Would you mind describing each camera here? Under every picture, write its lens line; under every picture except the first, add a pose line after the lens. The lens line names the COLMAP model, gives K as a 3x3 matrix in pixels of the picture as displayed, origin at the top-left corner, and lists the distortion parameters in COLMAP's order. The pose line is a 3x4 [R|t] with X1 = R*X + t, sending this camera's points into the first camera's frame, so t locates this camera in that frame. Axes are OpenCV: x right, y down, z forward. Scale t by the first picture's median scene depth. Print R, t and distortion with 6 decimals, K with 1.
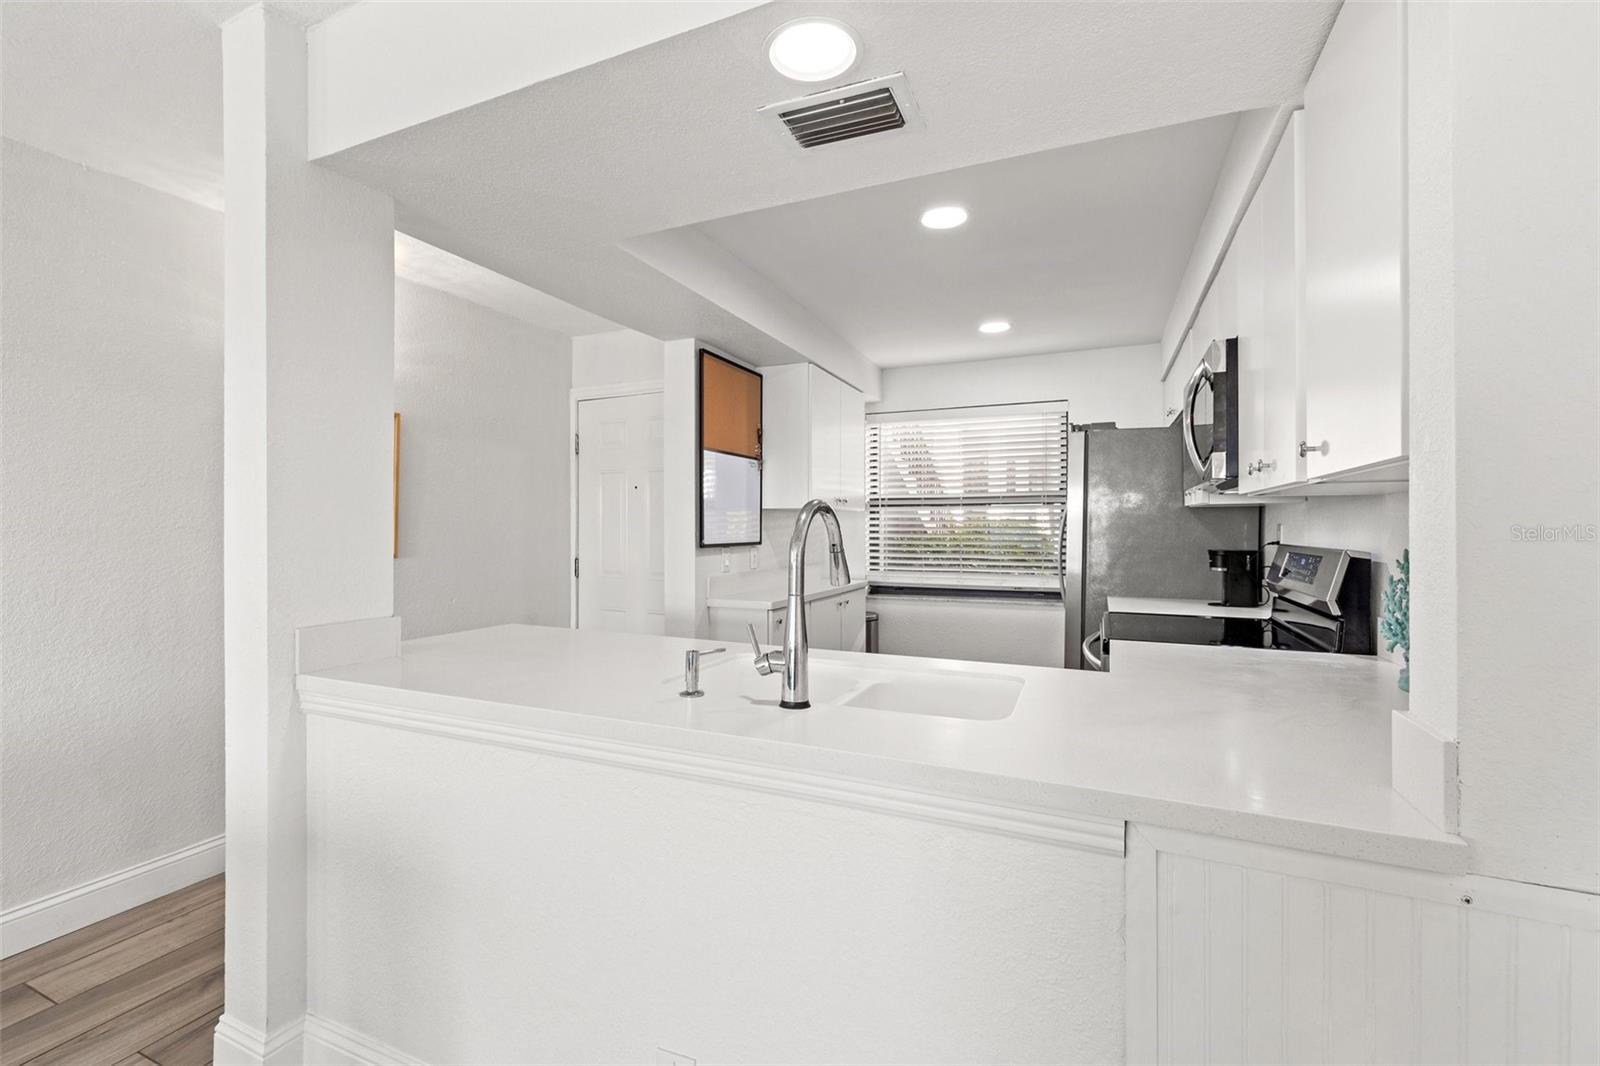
lens RADIAL K [[686.3, 0, 798.0], [0, 686.3, 528.4], [0, 0, 1]] dist [0.001398, 0.000225]
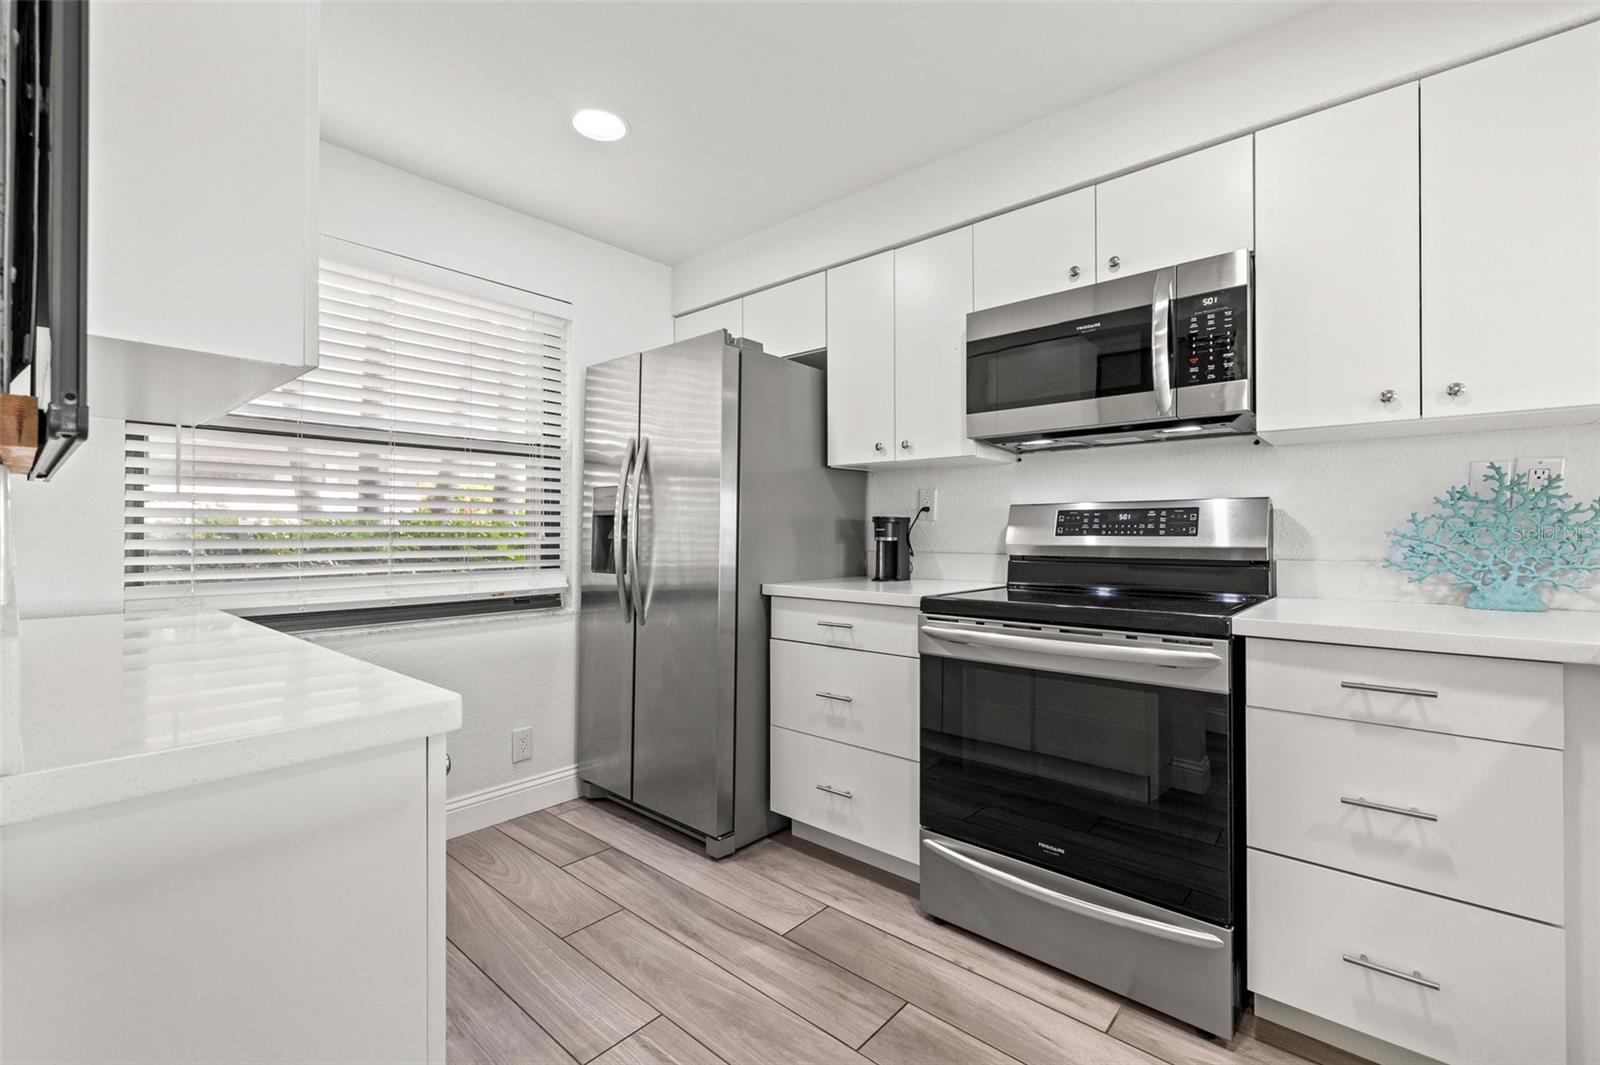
lens RADIAL K [[686.3, 0, 798.0], [0, 686.3, 527.9], [0, 0, 1]] dist [0.001398, 0.000225]
pose [[0.304750, 0.006608, 0.952409, -0.216166], [0.002835, 0.999965, -0.007845, 0.046143], [-0.952428, 0.005091, 0.304721, 0.749663]]
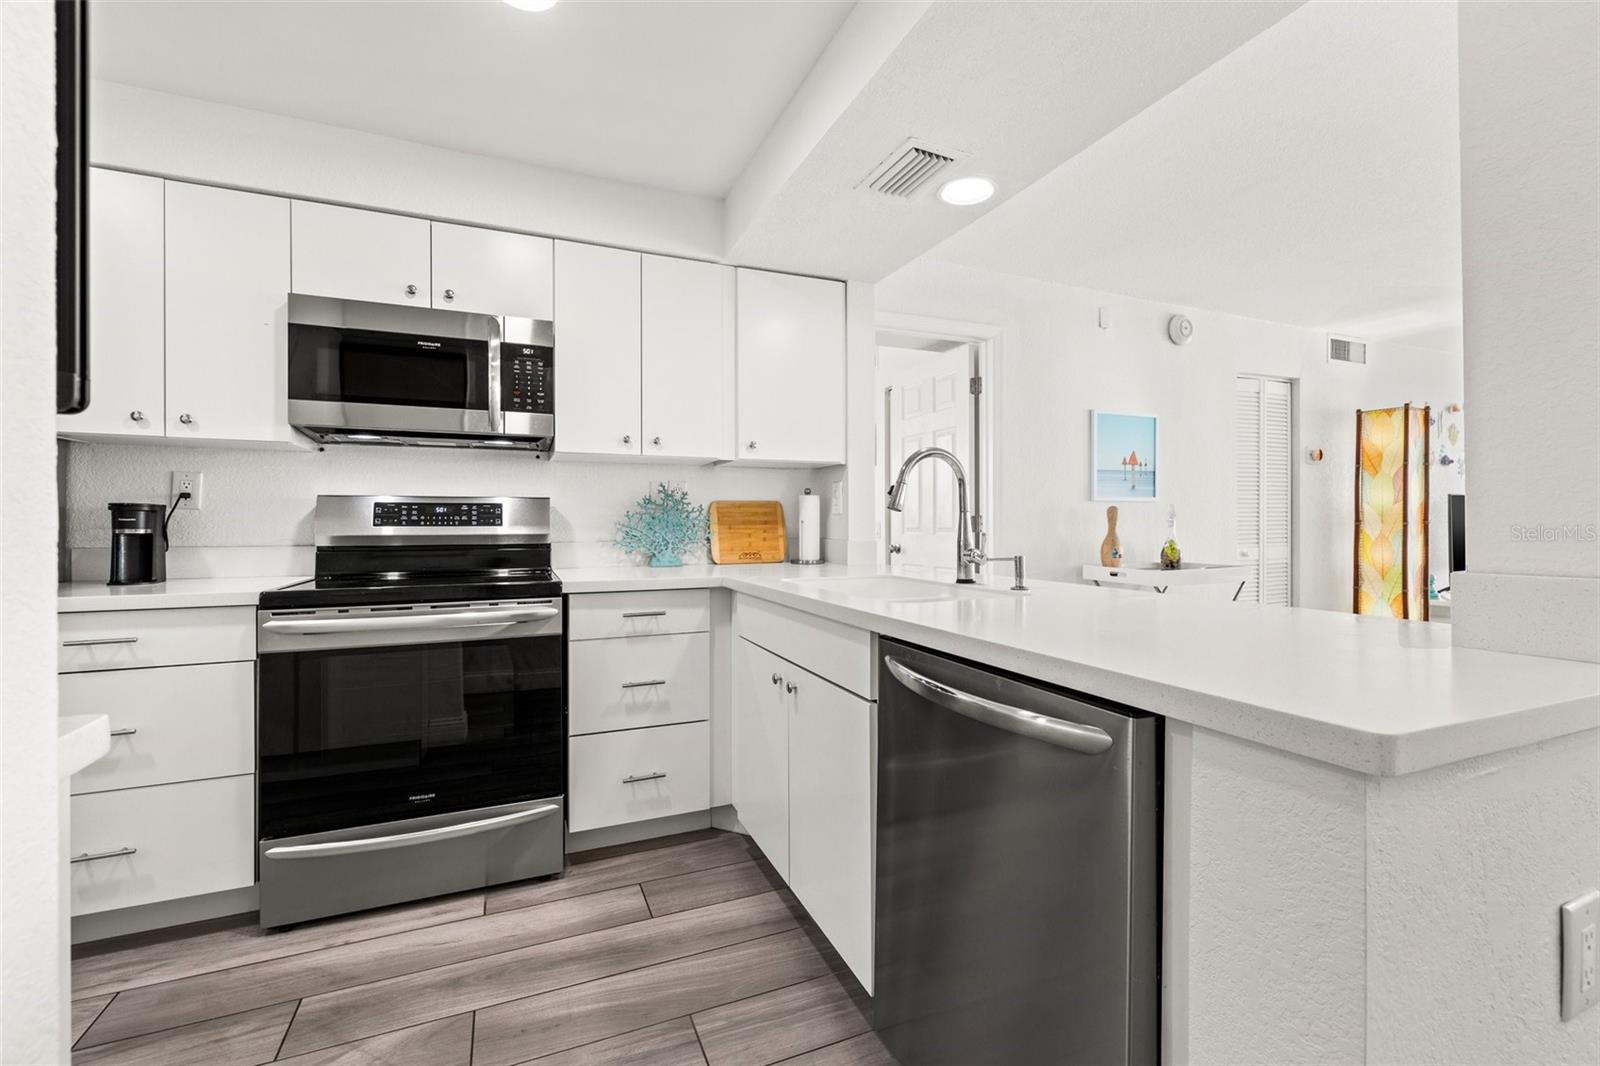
lens RADIAL K [[682.3, 0, 798.0], [0, 682.3, 524.7], [0, 0, 1]] dist [0.002250, 0.000002]
pose [[-0.728782, 0.000907, 0.684745, -0.304419], [0.003992, 0.999988, 0.002924, 0.047315], [-0.684734, 0.004864, -0.728777, 0.928933]]
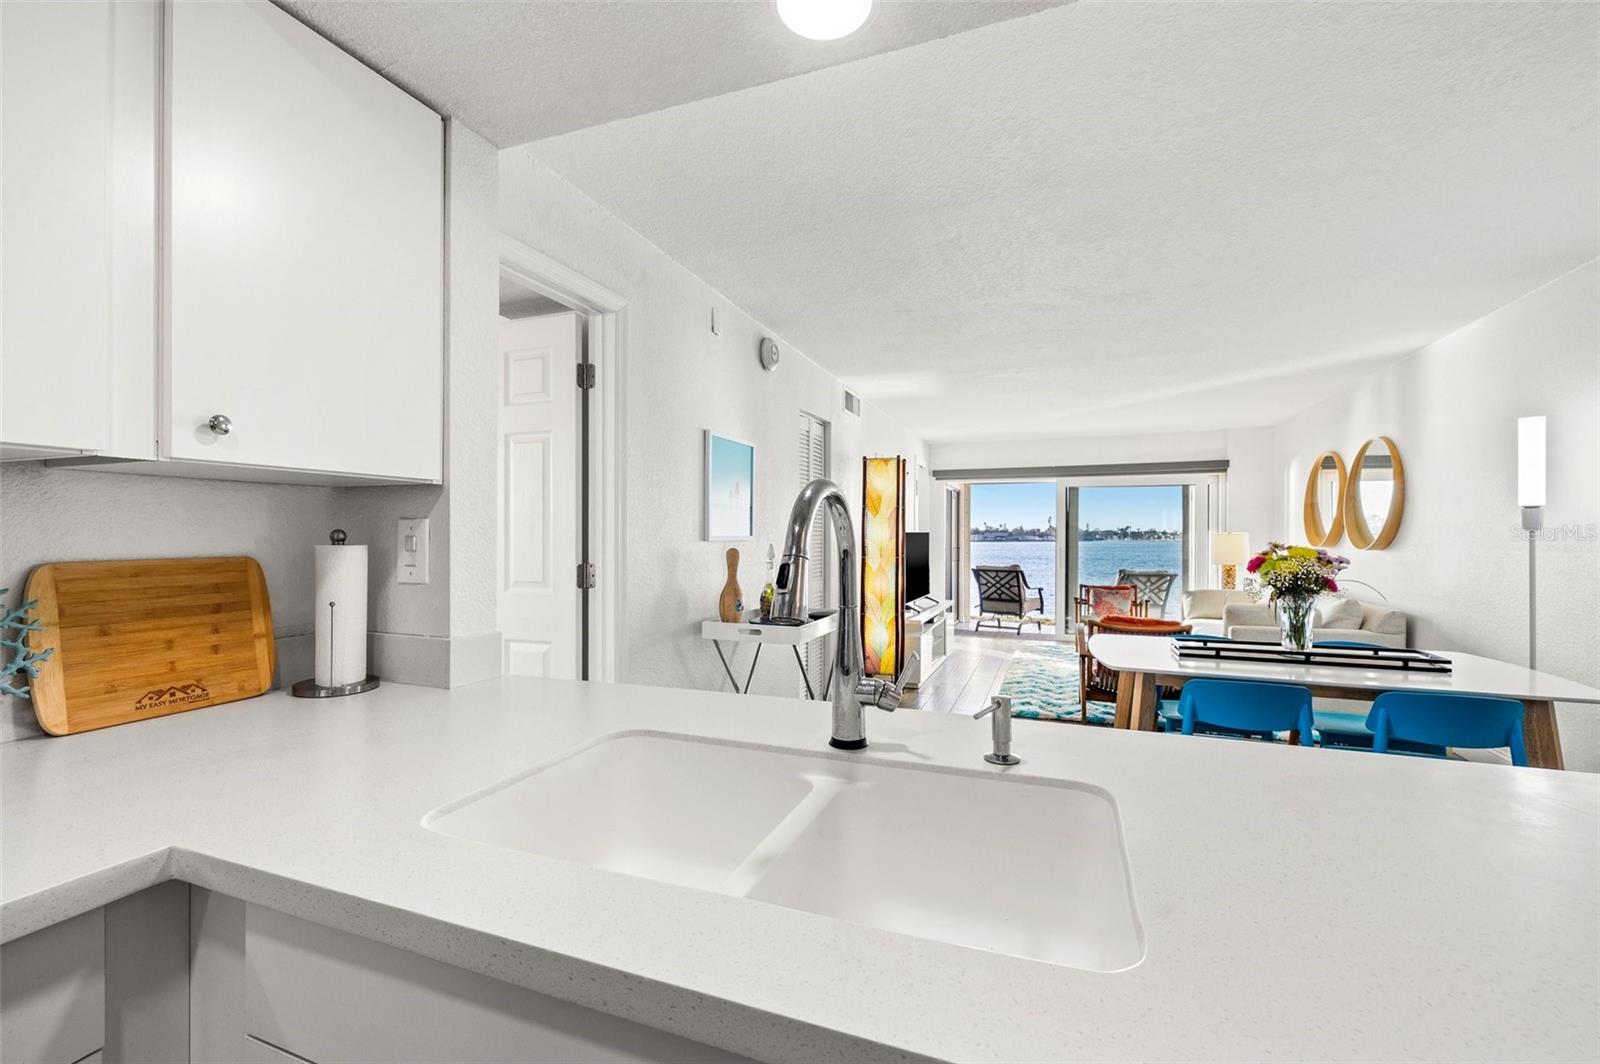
lens RADIAL K [[681.3, 0, 797.8], [0, 681.3, 539.7], [0, 0, 1]] dist [0.000804, 0.000238]
pose [[-0.998884, -0.000828, -0.047228, 0.037618], [-0.001064, 0.999987, 0.004960, 0.005872], [0.047223, 0.005005, -0.998872, 0.698569]]
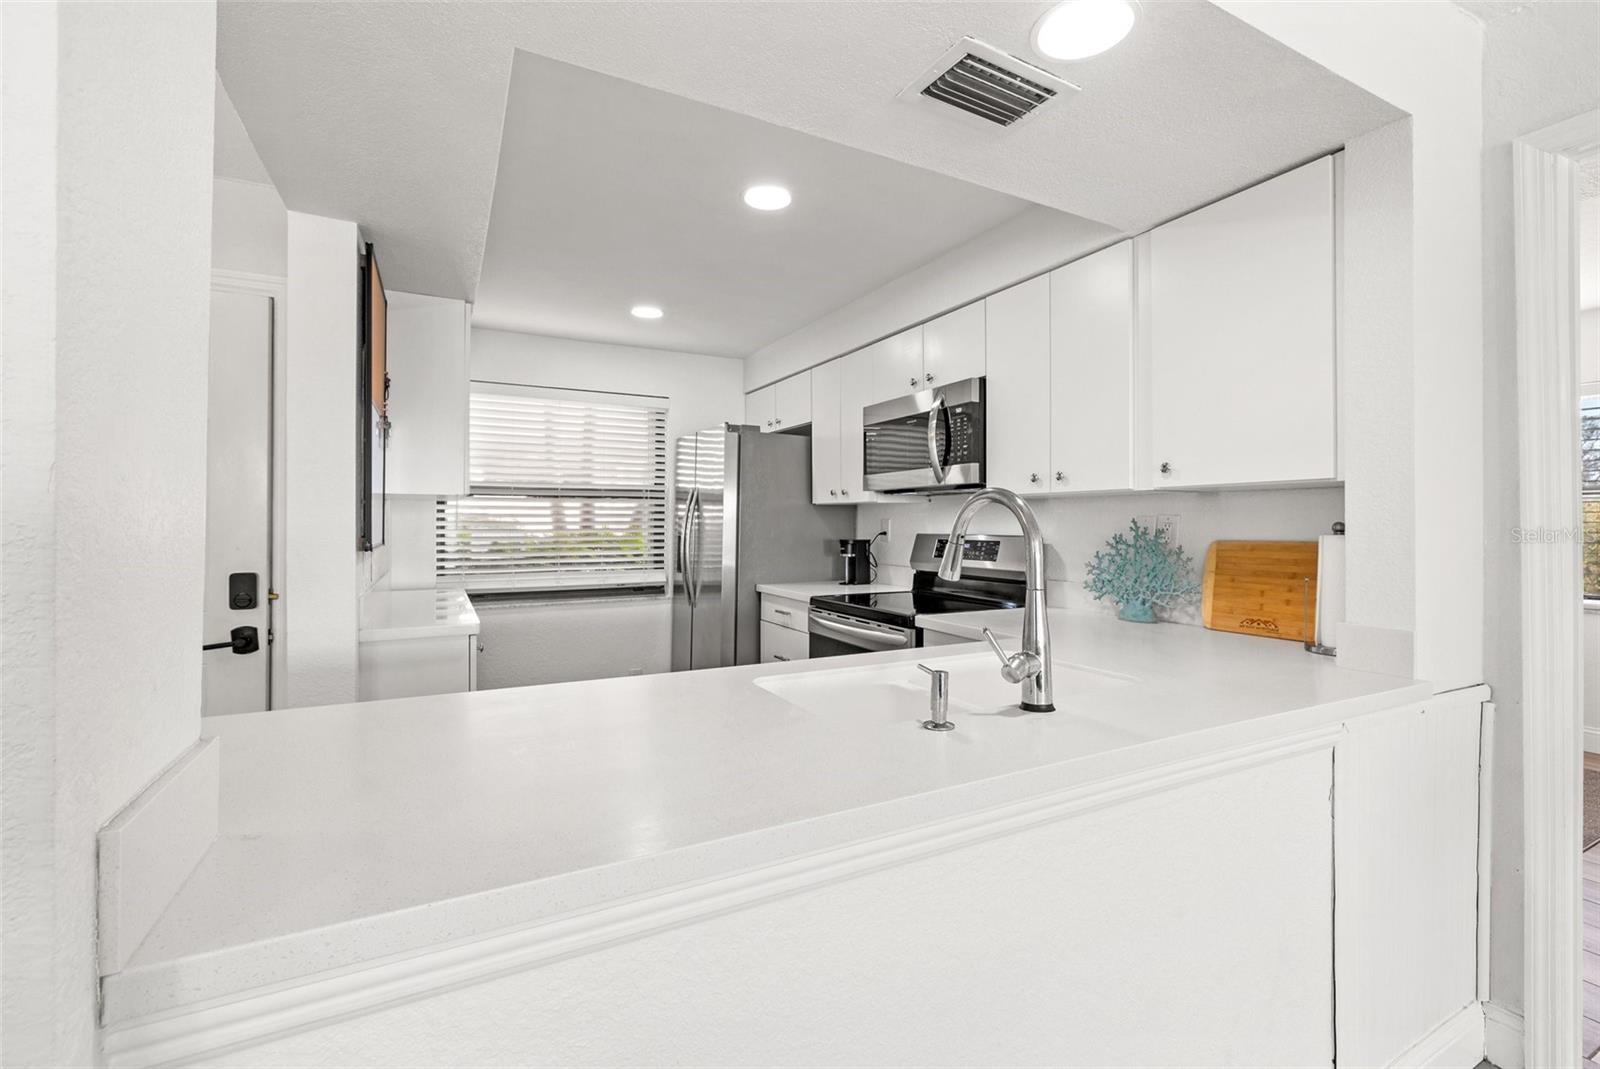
lens RADIAL K [[689.0, 0, 797.4], [0, 689.0, 526.4], [0, 0, 1]] dist [0.001771, 0.000732]
pose [[0.630068, -0.004073, 0.776529, -0.363688], [0.002061, 0.999991, 0.003573, 0.002541], [-0.776537, -0.000651, 0.630071, 0.256267]]
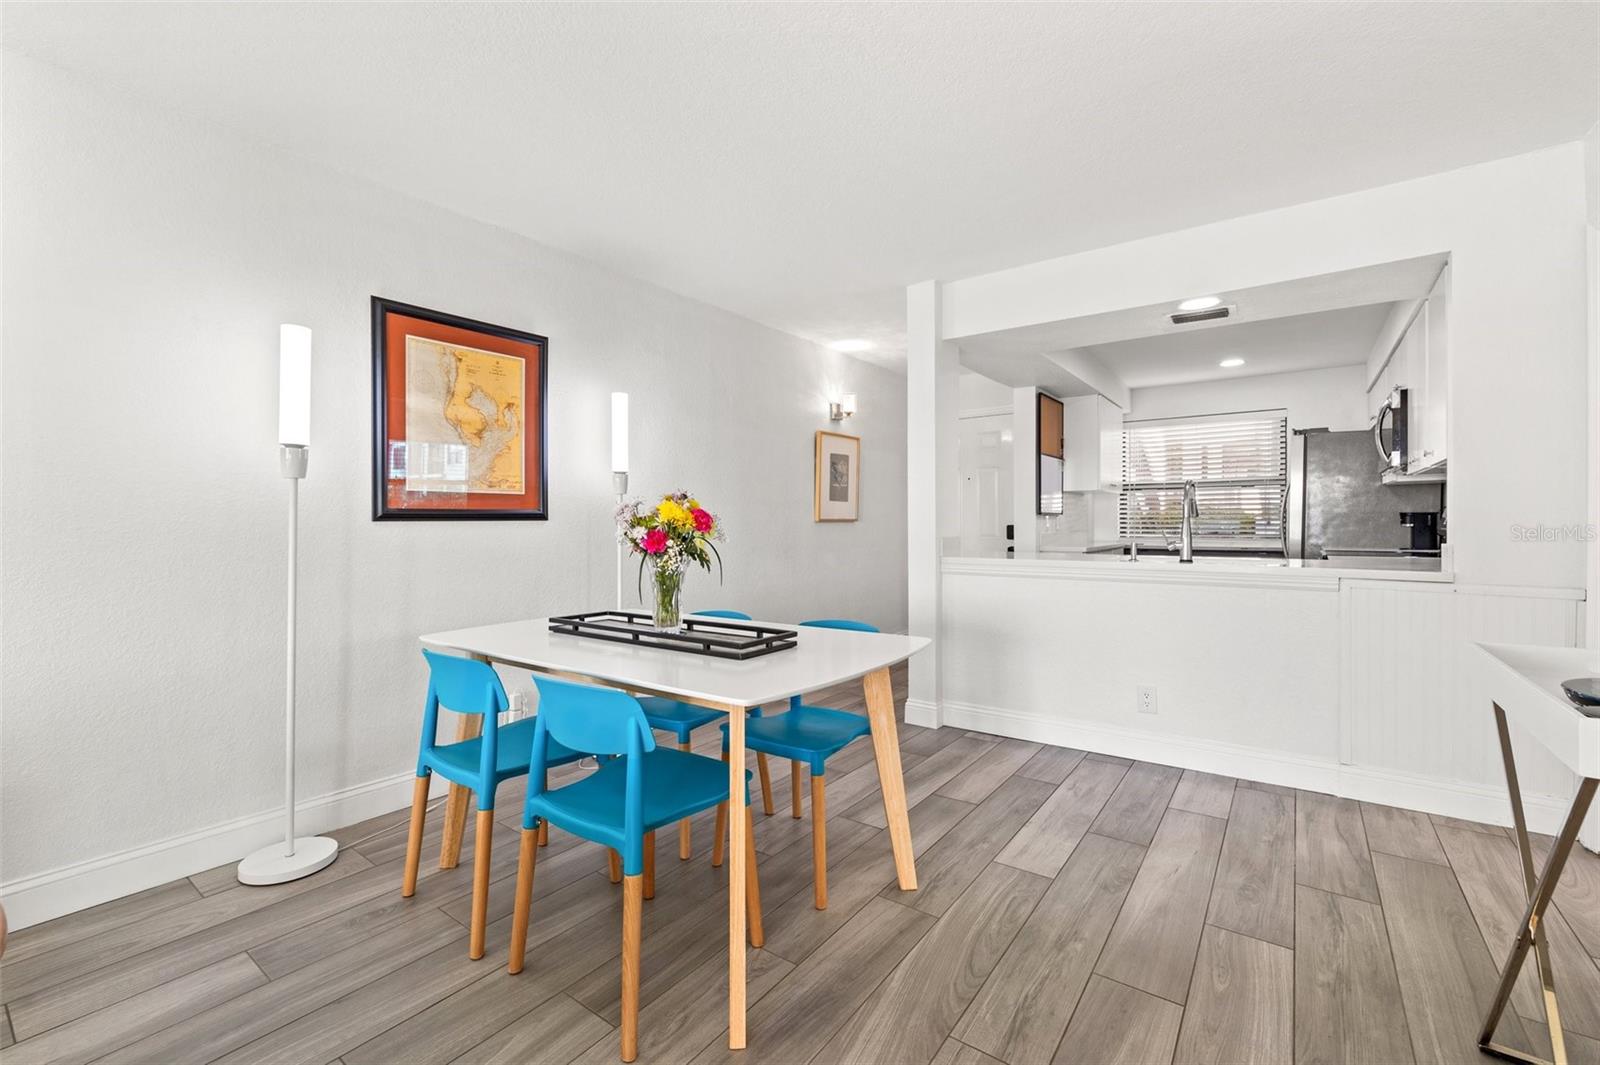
lens RADIAL K [[689.0, 0, 797.4], [0, 689.0, 524.4], [0, 0, 1]] dist [0.001771, 0.000732]
pose [[0.976979, -0.002807, -0.213317, -0.329436], [0.003323, 0.999992, 0.002061, 0.044287], [0.213309, -0.002722, 0.976981, -0.676712]]
